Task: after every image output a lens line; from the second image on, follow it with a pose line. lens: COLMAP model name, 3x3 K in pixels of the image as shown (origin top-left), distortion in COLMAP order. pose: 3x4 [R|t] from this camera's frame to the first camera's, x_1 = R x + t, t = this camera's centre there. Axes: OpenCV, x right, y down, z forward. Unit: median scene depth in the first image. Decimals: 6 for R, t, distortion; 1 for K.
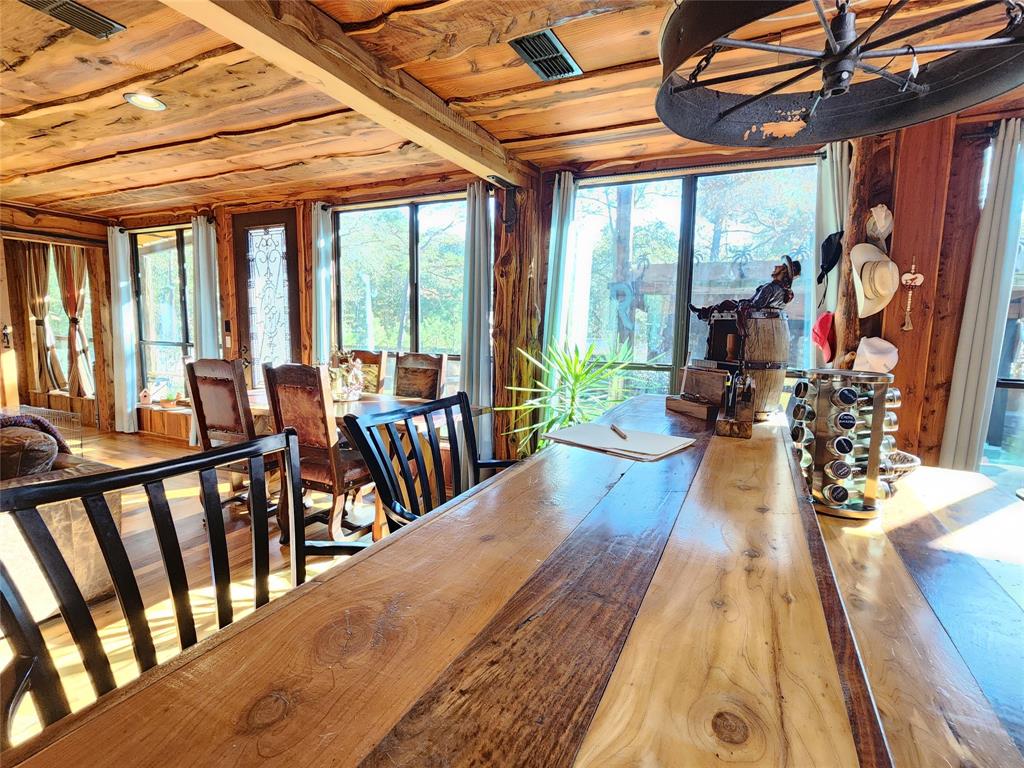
lens RADIAL K [[506.9, 0, 514.3], [0, 506.9, 385.3], [0, 0, 1]] dist [0.000766, 0.000755]
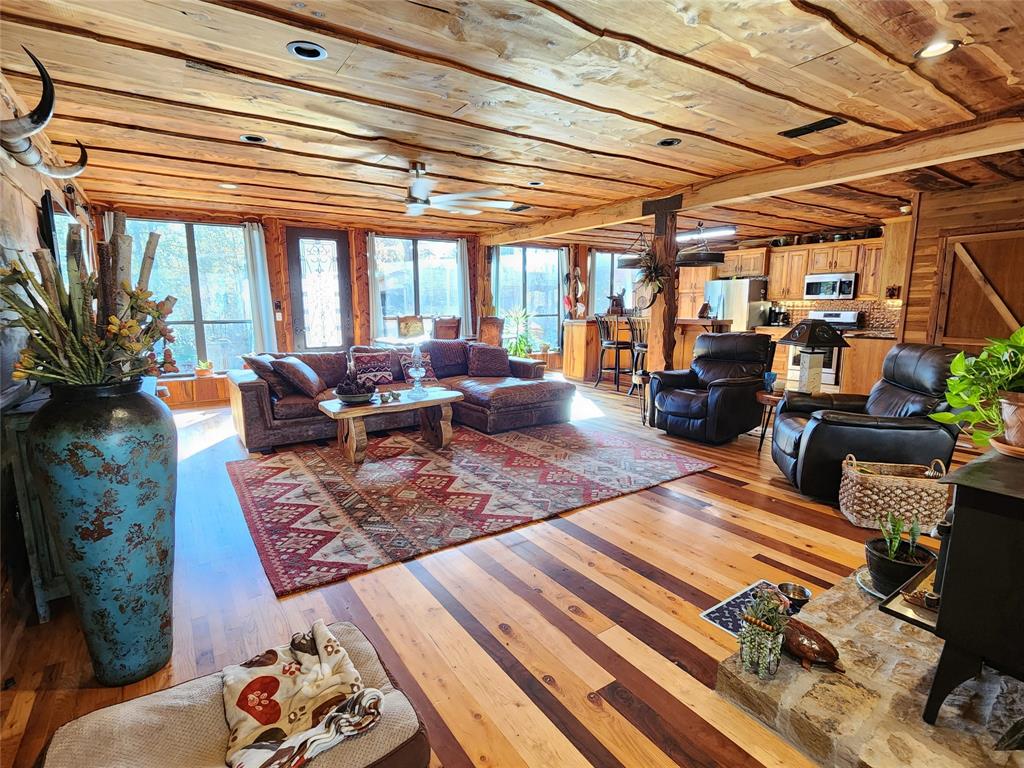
lens RADIAL K [[506.9, 0, 508.2], [0, 506.9, 389.1], [0, 0, 1]] dist [0.000766, 0.000755]
pose [[0.507852, -0.158372, 0.846761, -1.534389], [0.111612, 0.986767, 0.117618, 0.016700], [-0.854183, 0.034776, 0.518808, -0.256065]]
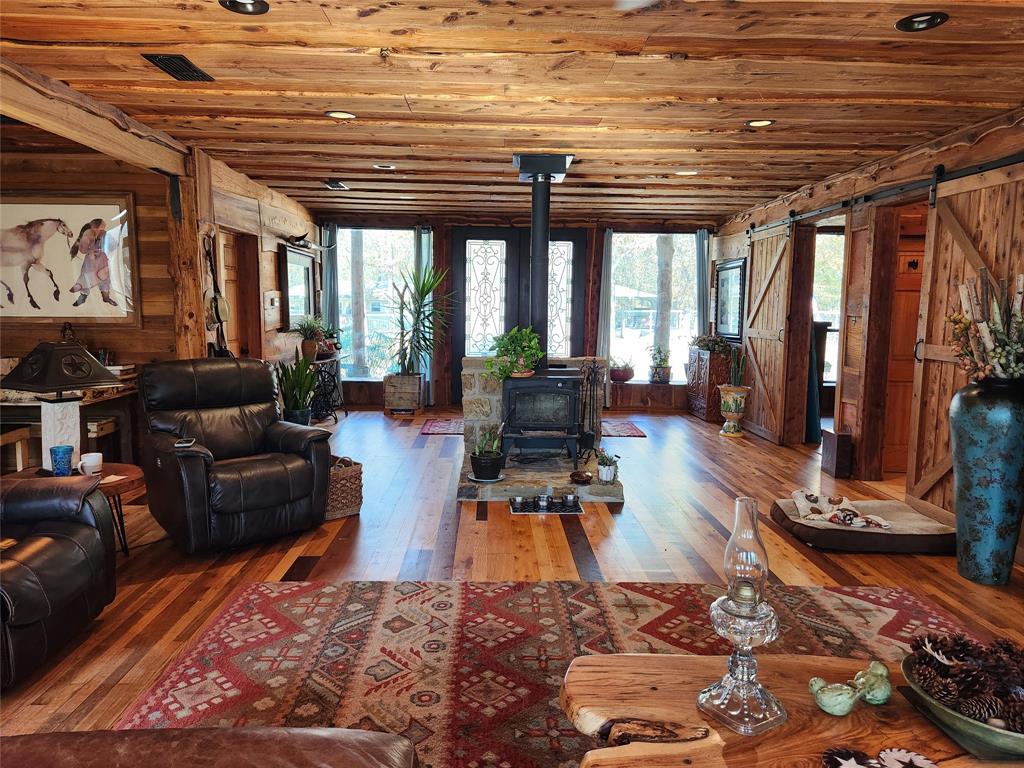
lens RADIAL K [[679.8, 0, 508.9], [0, 679.8, 377.8], [0, 0, 1]] dist [0.036116, -0.002791]
pose [[-0.889968, 0.022764, -0.455455, -0.628318], [-0.079371, 0.975777, 0.203863, -0.081003], [0.449063, 0.217581, -0.866603, 0.532648]]
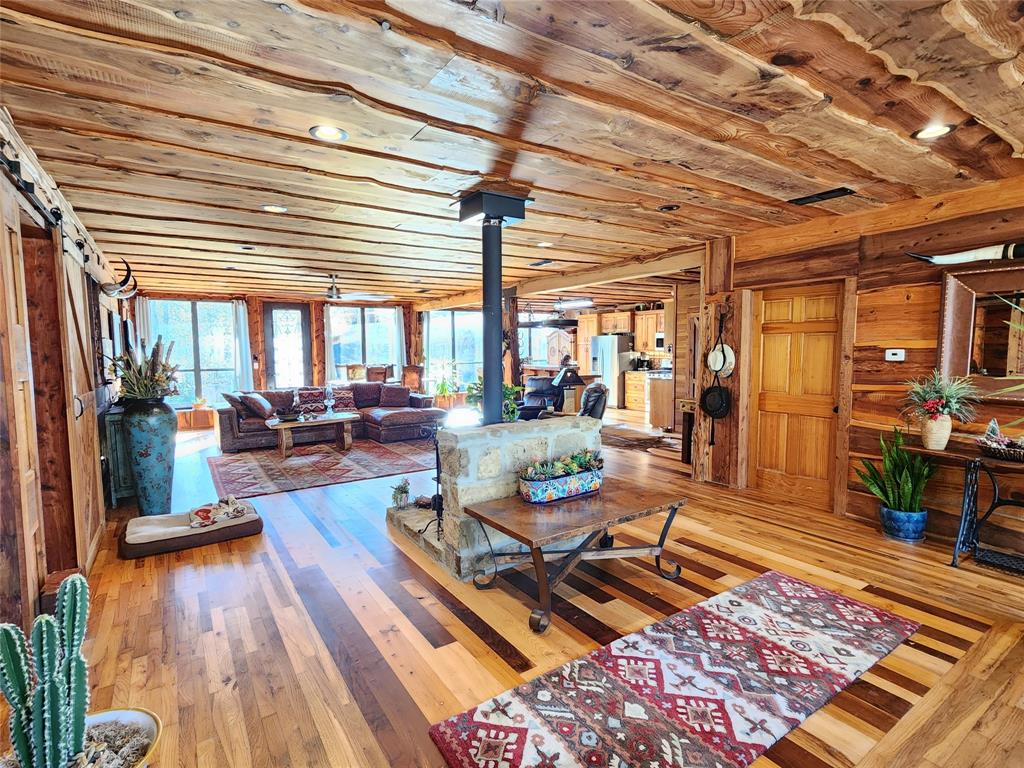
lens RADIAL K [[506.9, 0, 511.5], [0, 506.9, 390.9], [0, 0, 1]] dist [0.000766, 0.000755]
pose [[0.508635, -0.092540, 0.855995, -1.814919], [0.115382, 0.992565, 0.038744, 0.047028], [-0.853216, 0.079060, 0.515530, -0.834856]]
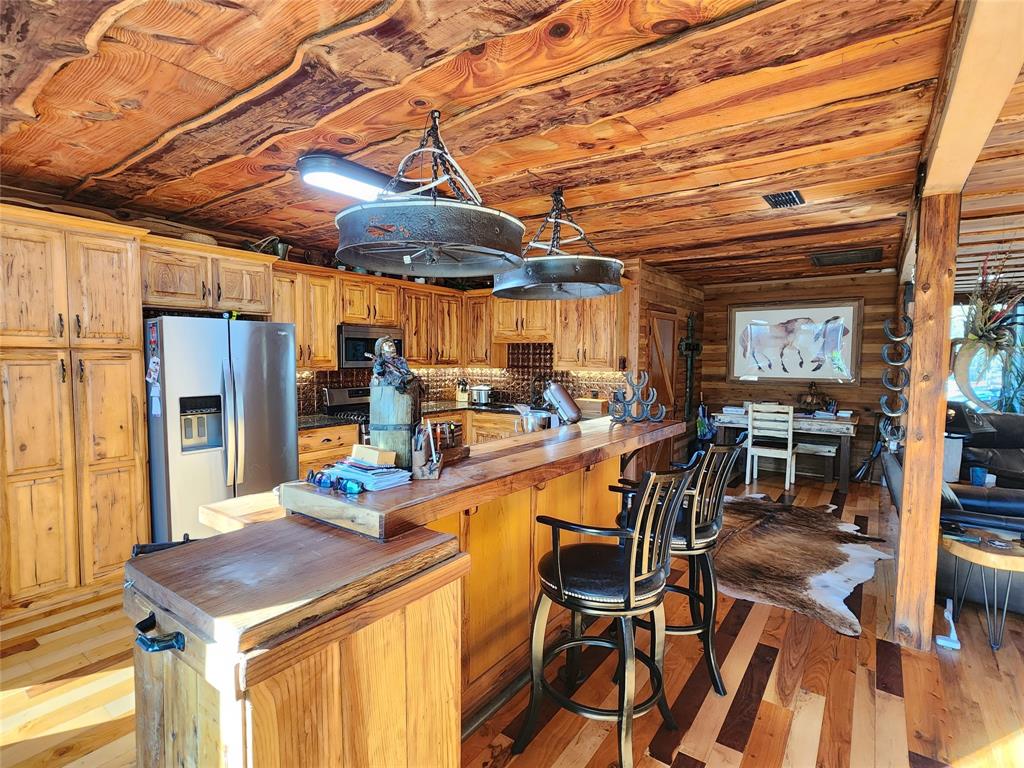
lens RADIAL K [[506.9, 0, 511.5], [0, 506.9, 387.9], [0, 0, 1]] dist [0.000766, 0.000755]
pose [[-0.983977, -0.031990, 0.175403, -0.006449], [0.000233, 0.983541, 0.180683, -0.103536], [-0.178296, 0.177829, -0.967774, 0.625168]]
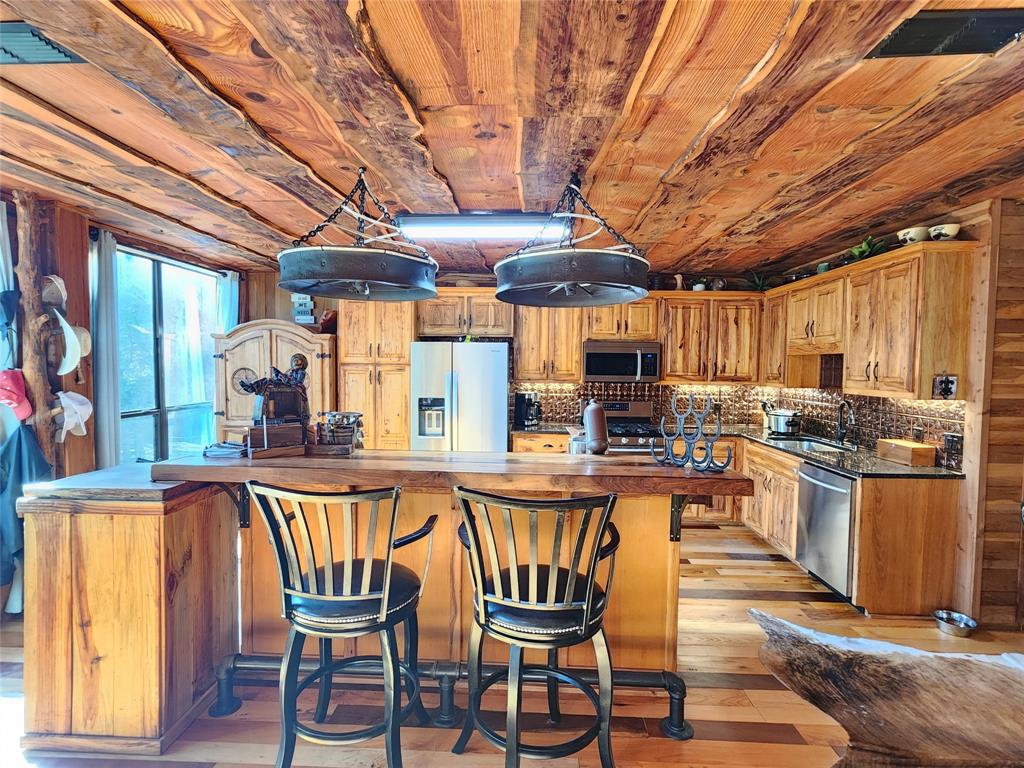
lens RADIAL K [[506.9, 0, 510.0], [0, 506.9, 384.2], [0, 0, 1]] dist [0.000766, 0.000755]
pose [[-0.395613, -0.051083, 0.916996, -0.391403], [0.090351, 0.991444, 0.094210, -0.072335], [-0.913962, 0.120122, -0.387612, 0.288462]]
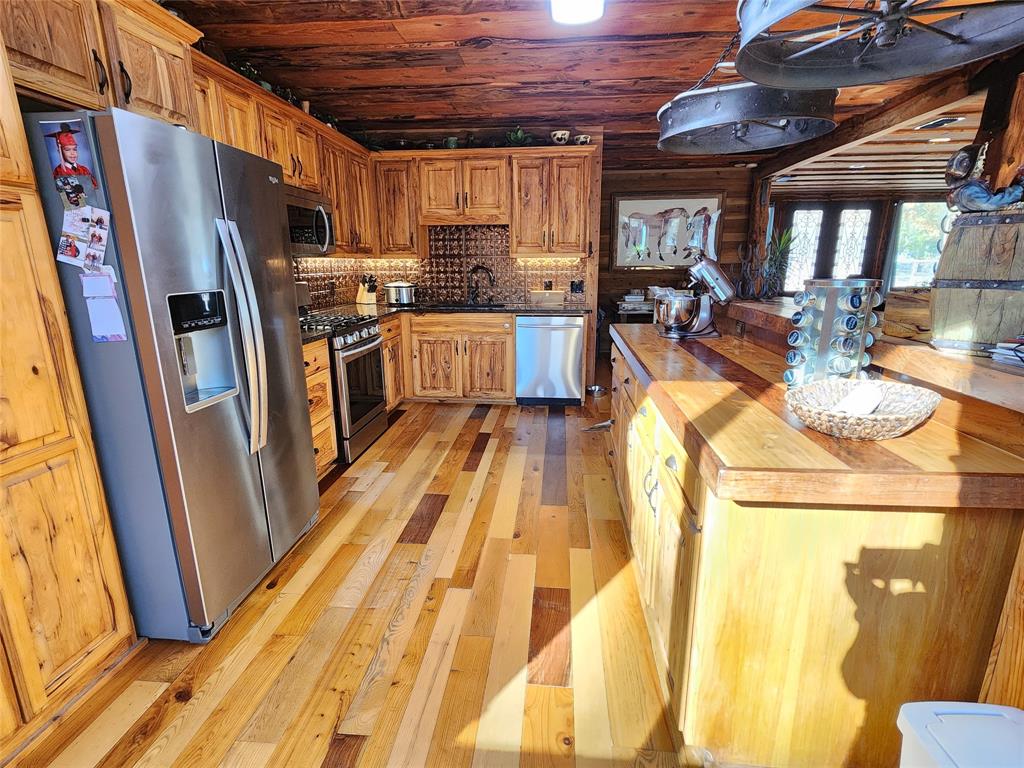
lens RADIAL K [[506.9, 0, 509.1], [0, 506.9, 386.9], [0, 0, 1]] dist [0.000766, 0.000755]
pose [[-0.938678, 0.075788, -0.336362, 0.425927], [-0.046759, 0.938550, 0.341962, -0.040433], [0.341609, 0.336720, -0.877453, 0.445485]]
